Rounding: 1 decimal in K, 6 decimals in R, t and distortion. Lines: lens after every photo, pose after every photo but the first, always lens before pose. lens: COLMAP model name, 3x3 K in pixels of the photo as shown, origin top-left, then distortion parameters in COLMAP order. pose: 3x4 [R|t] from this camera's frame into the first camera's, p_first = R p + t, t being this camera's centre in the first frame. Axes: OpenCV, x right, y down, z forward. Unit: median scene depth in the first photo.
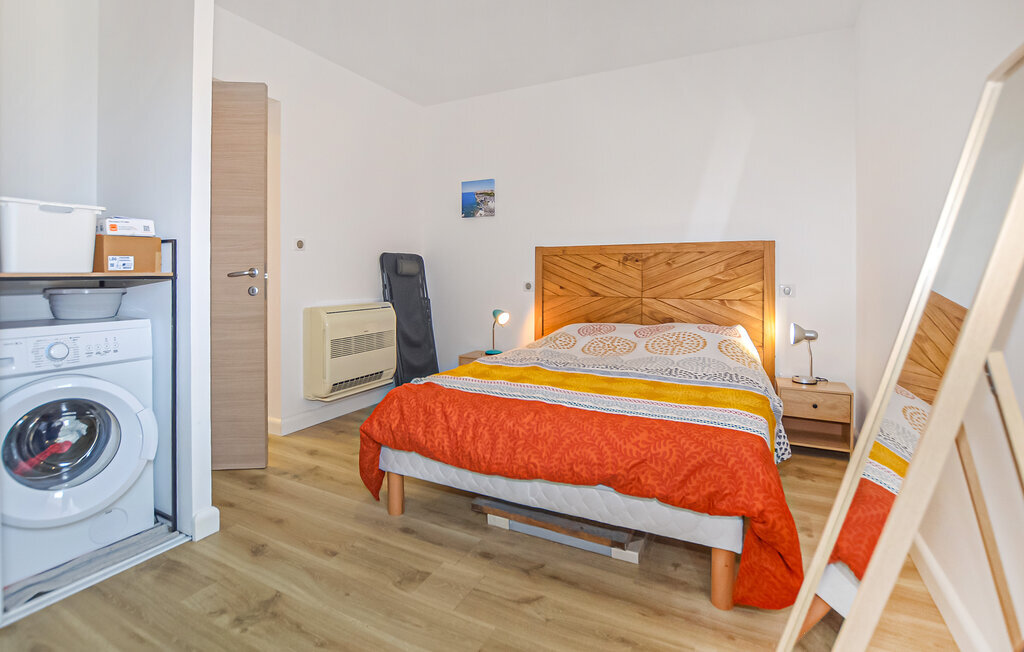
lens RADIAL K [[471.8, 0, 511.9], [0, 471.8, 274.0], [0, 0, 1]] dist [-0.021091, 0.000107]
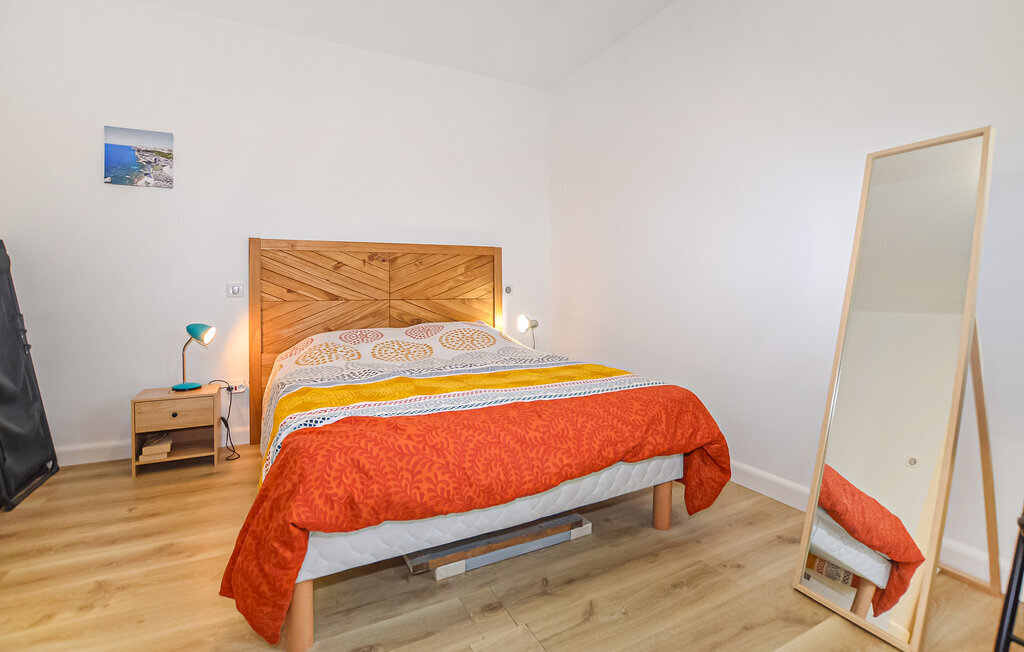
lens RADIAL K [[460.0, 0, 511.7], [0, 460.0, 290.8], [0, 0, 1]] dist [-0.024395, -0.000021]
pose [[0.590983, -0.007315, 0.806651, -0.349267], [0.006811, 0.999968, 0.004078, 0.032296], [-0.806655, 0.003084, 0.591014, 0.275132]]
